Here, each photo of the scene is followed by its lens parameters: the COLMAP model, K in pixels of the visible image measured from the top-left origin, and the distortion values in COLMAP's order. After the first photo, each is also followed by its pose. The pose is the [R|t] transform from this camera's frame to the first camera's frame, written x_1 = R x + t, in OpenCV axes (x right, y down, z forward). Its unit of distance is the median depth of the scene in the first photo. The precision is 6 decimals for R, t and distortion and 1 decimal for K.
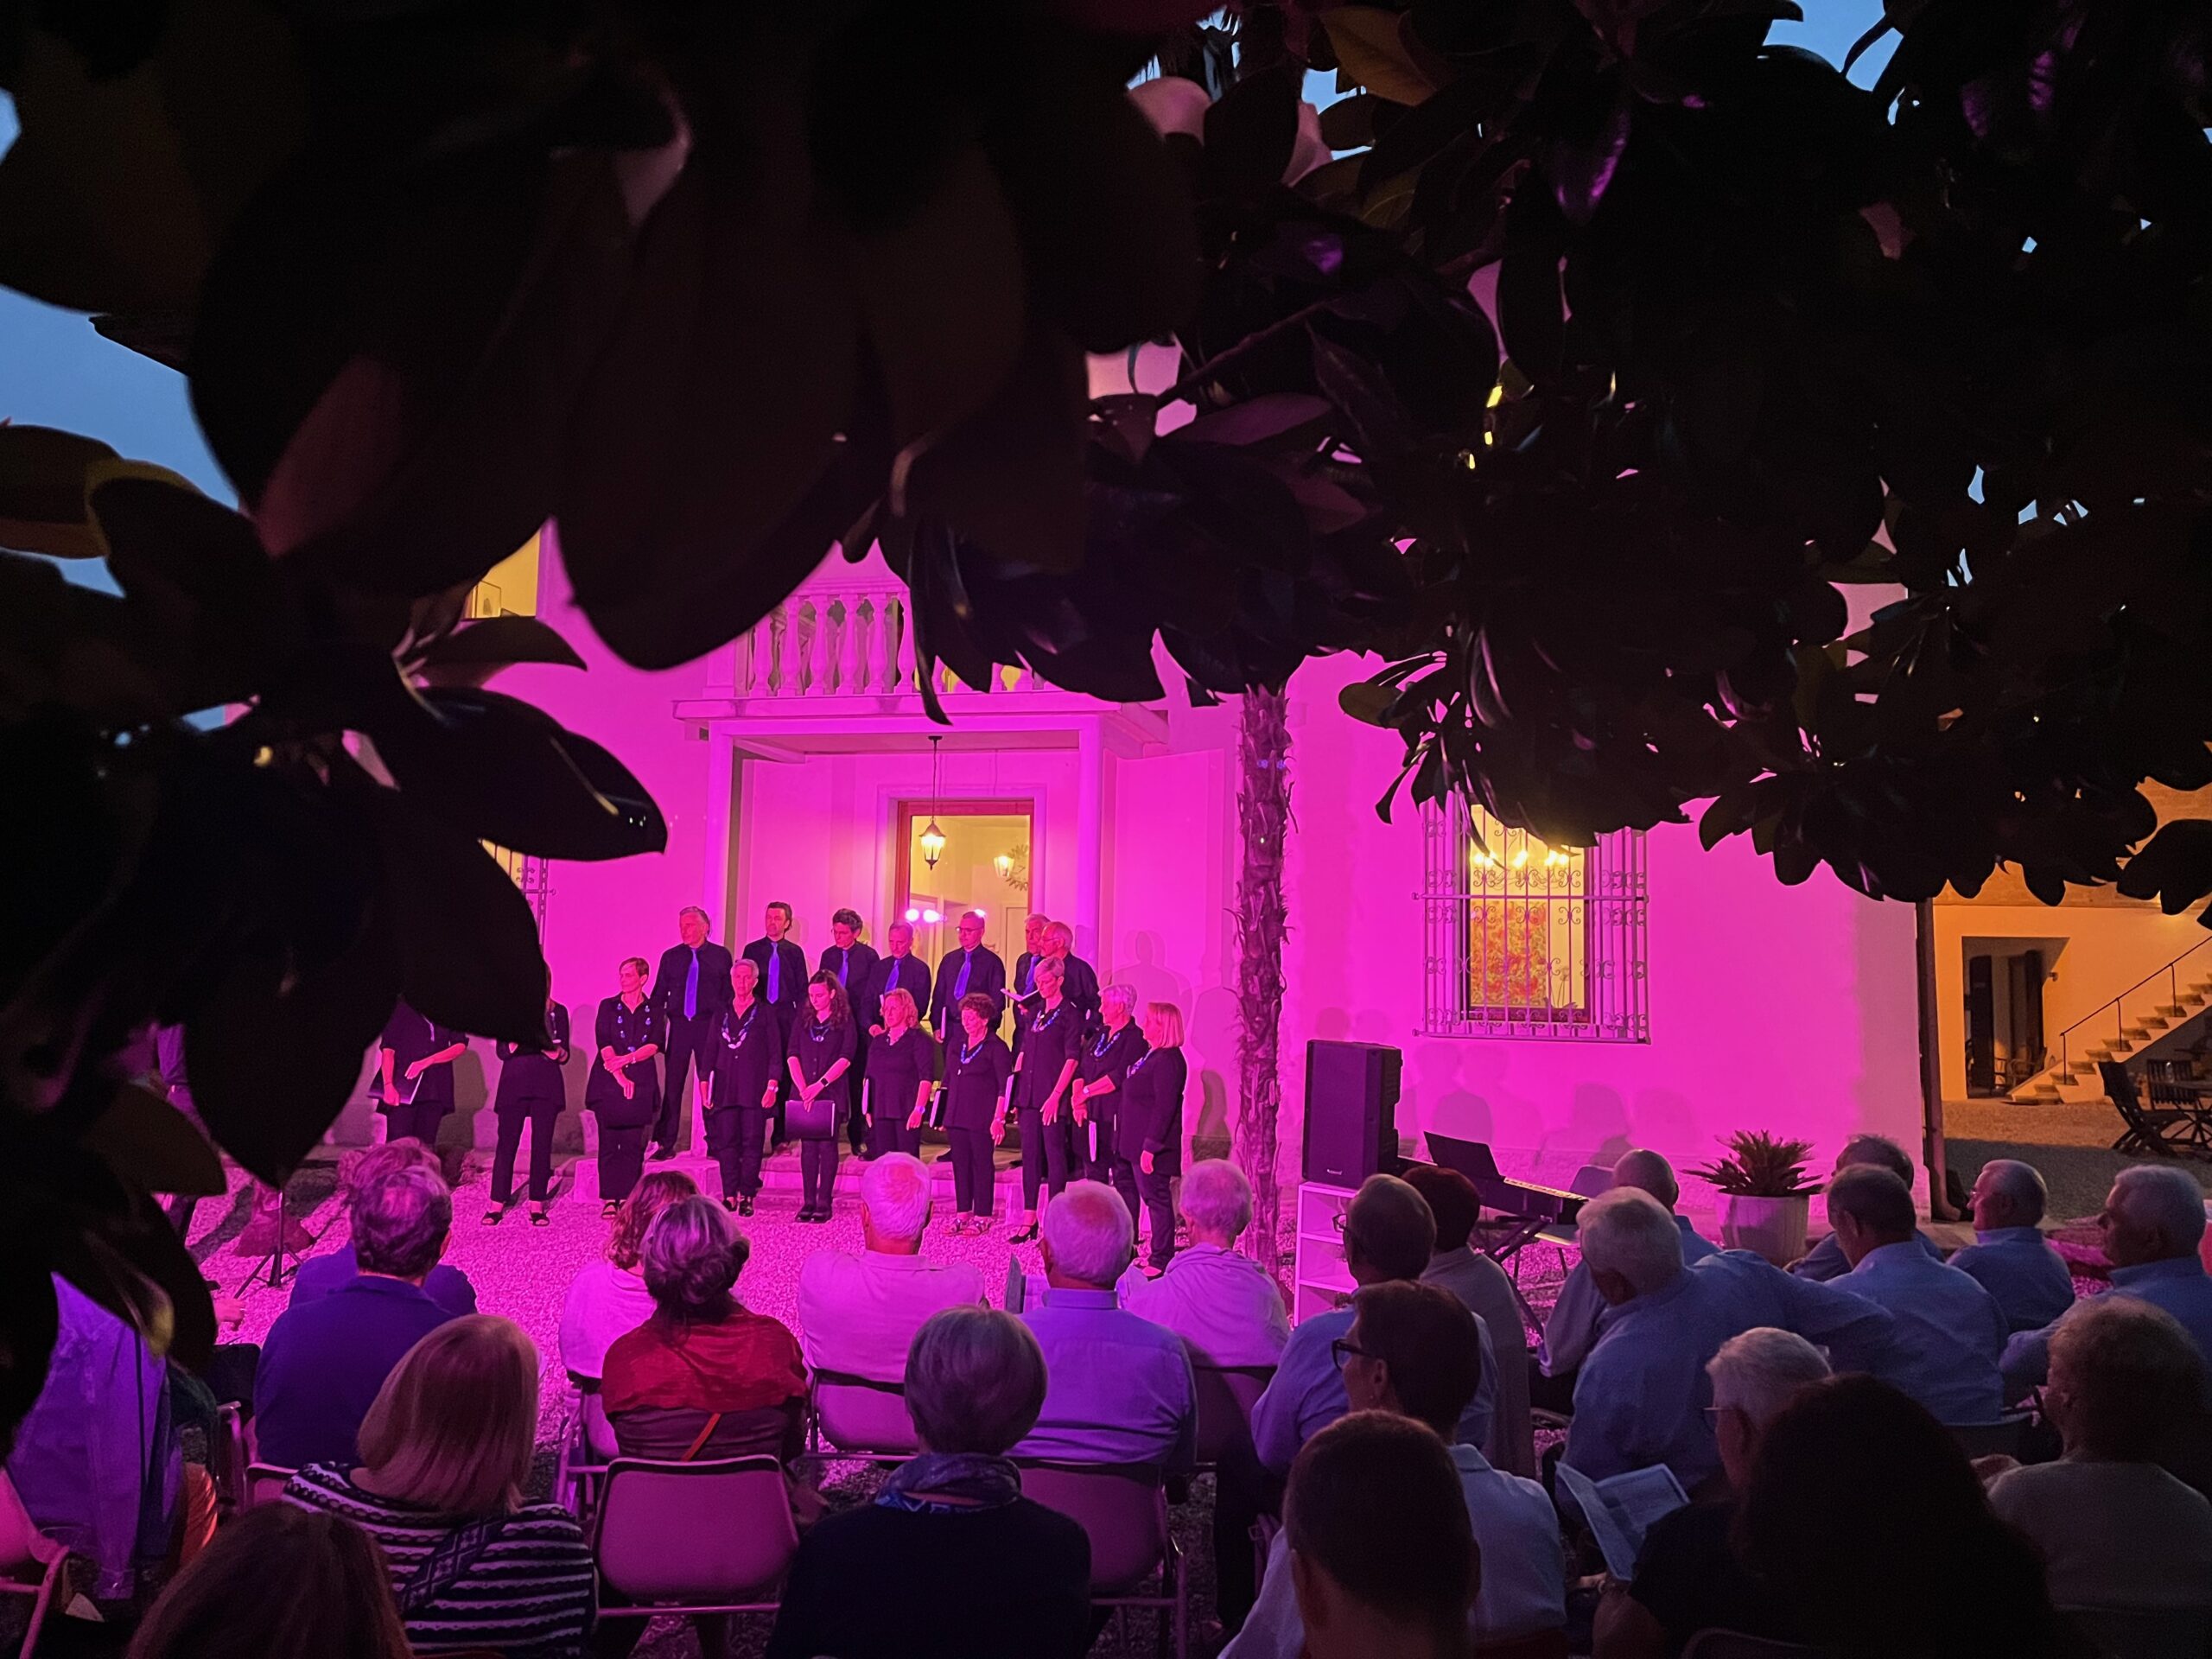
lens RADIAL K [[1665.3, 0, 1106.0], [0, 1665.3, 829.5], [0, 0, 1]] dist [0.076759, -0.089766]
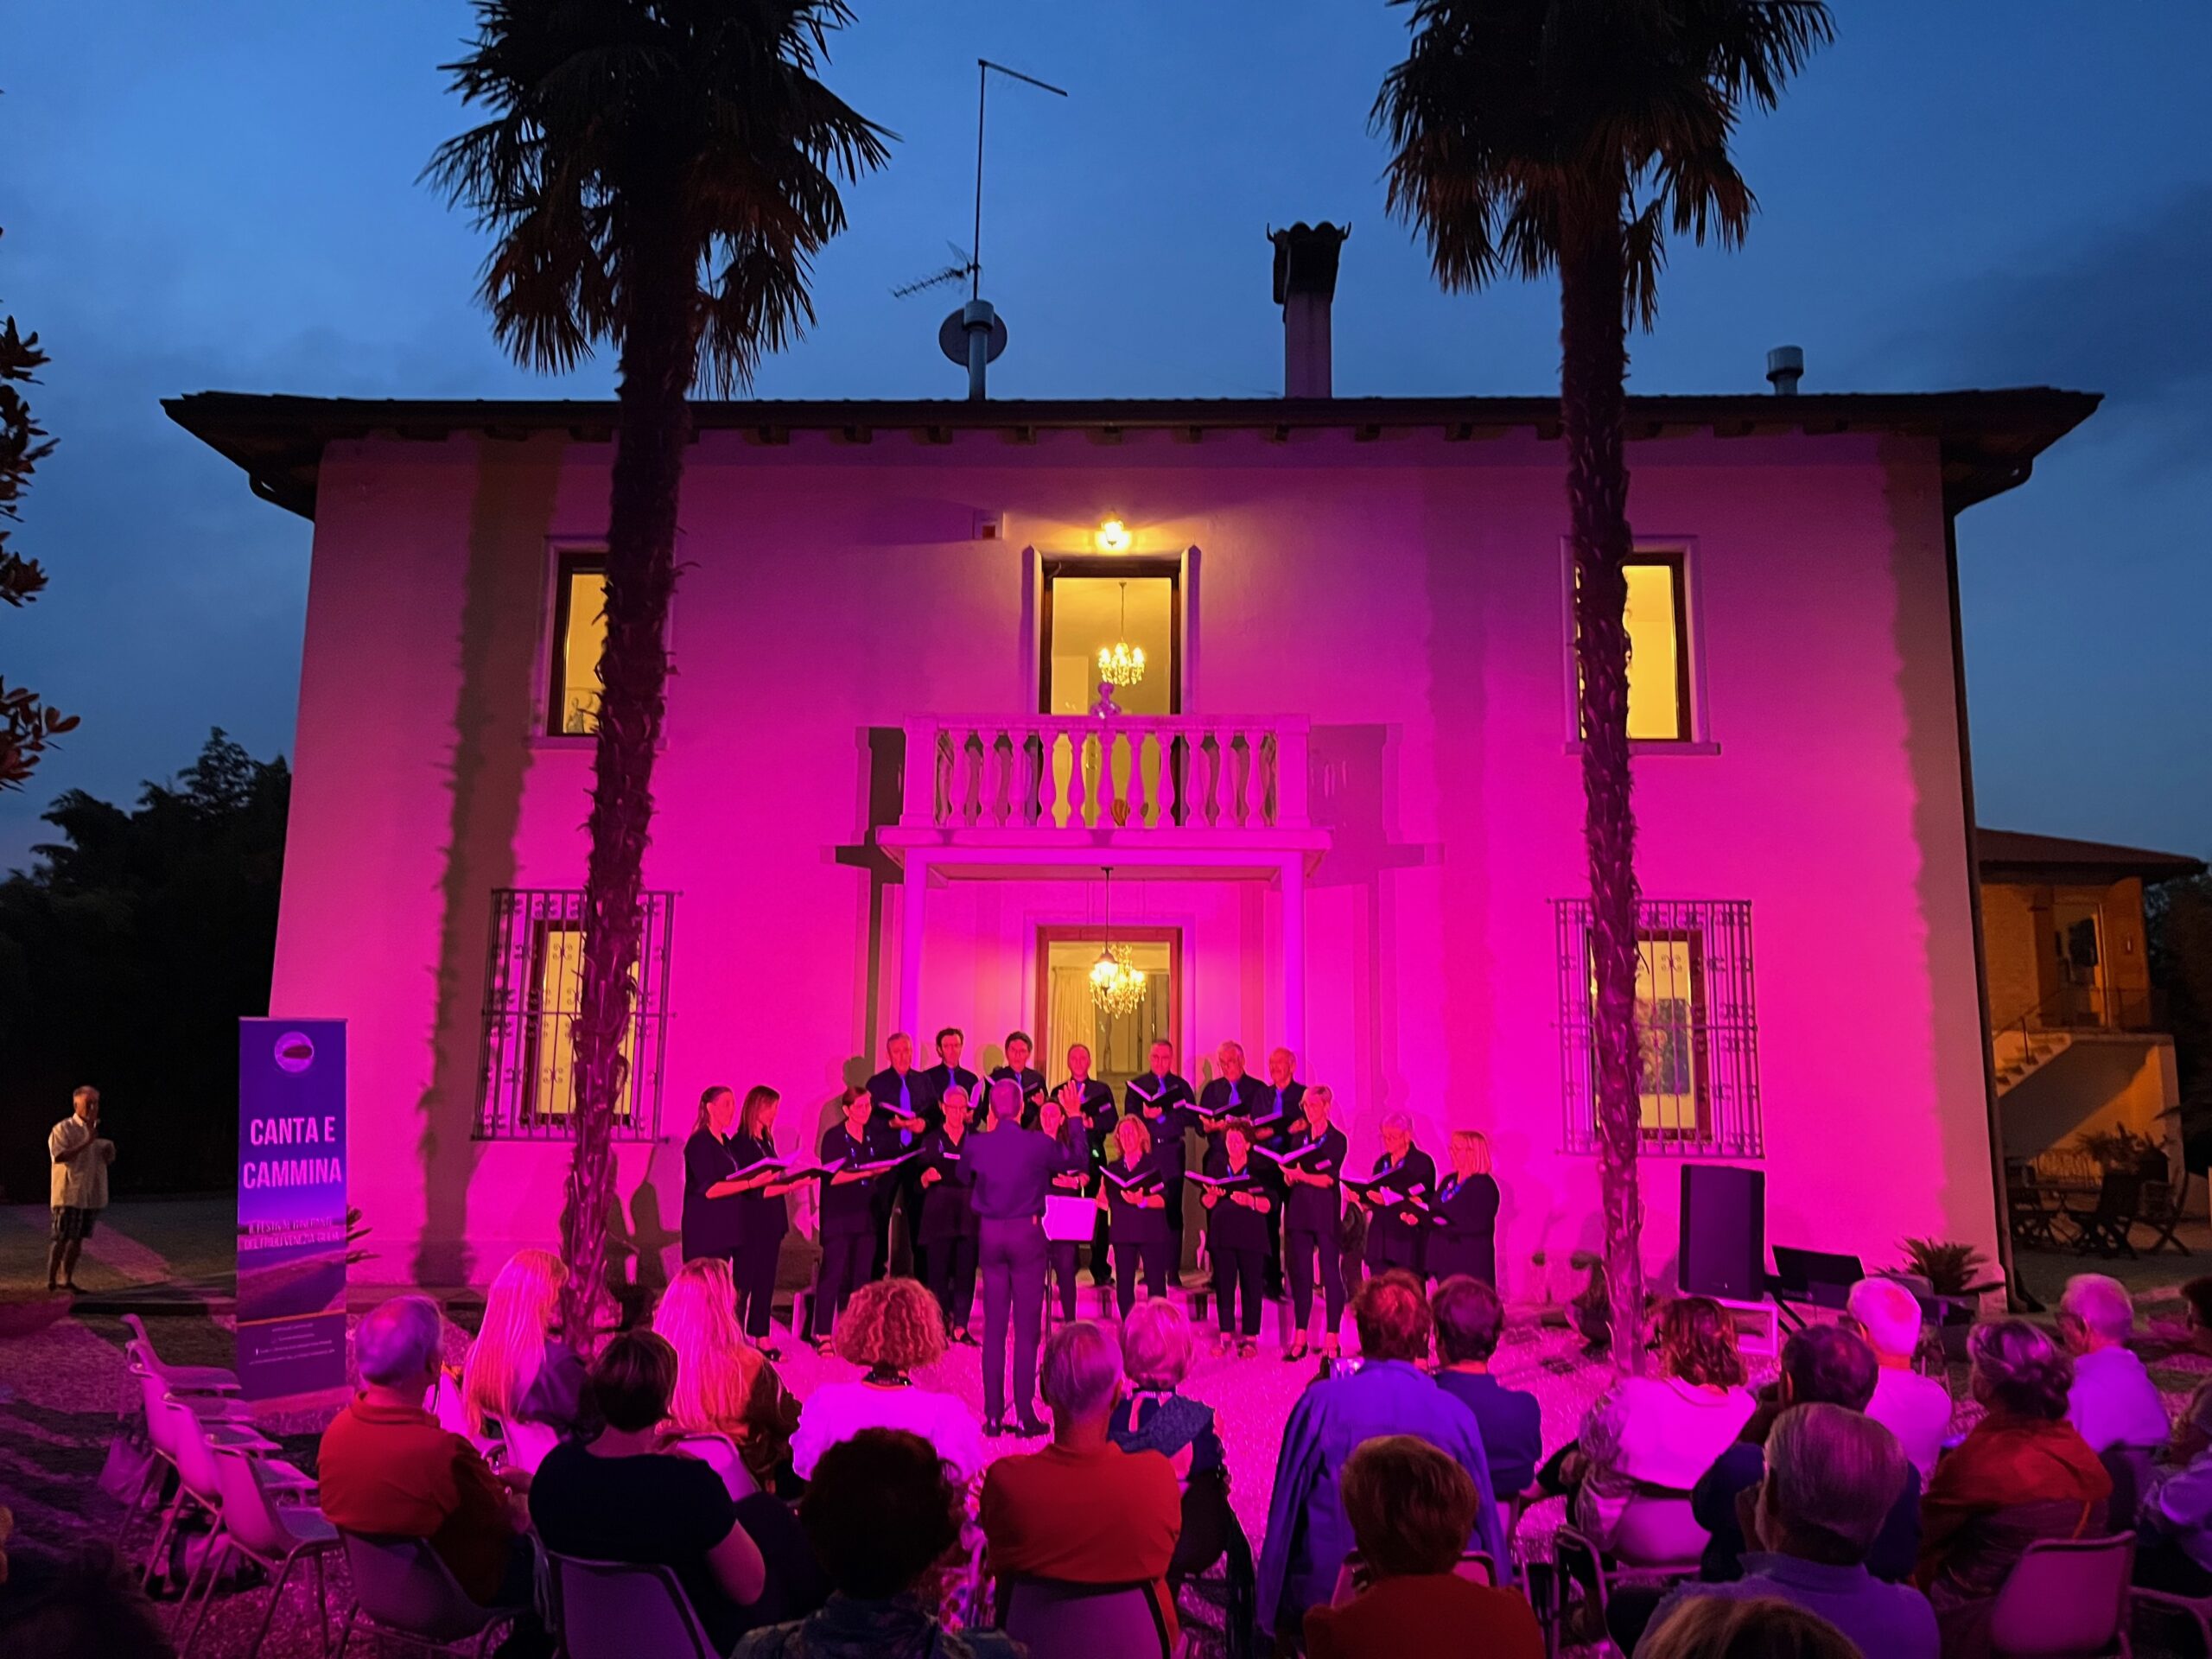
lens RADIAL K [[1665.3, 0, 1106.0], [0, 1665.3, 829.5], [0, 0, 1]] dist [0.076759, -0.089766]
pose [[0.978811, 0.026236, 0.203080, -0.333673], [-0.012997, 0.997718, -0.066253, -0.010909], [-0.204355, 0.062209, 0.976918, -0.014808]]
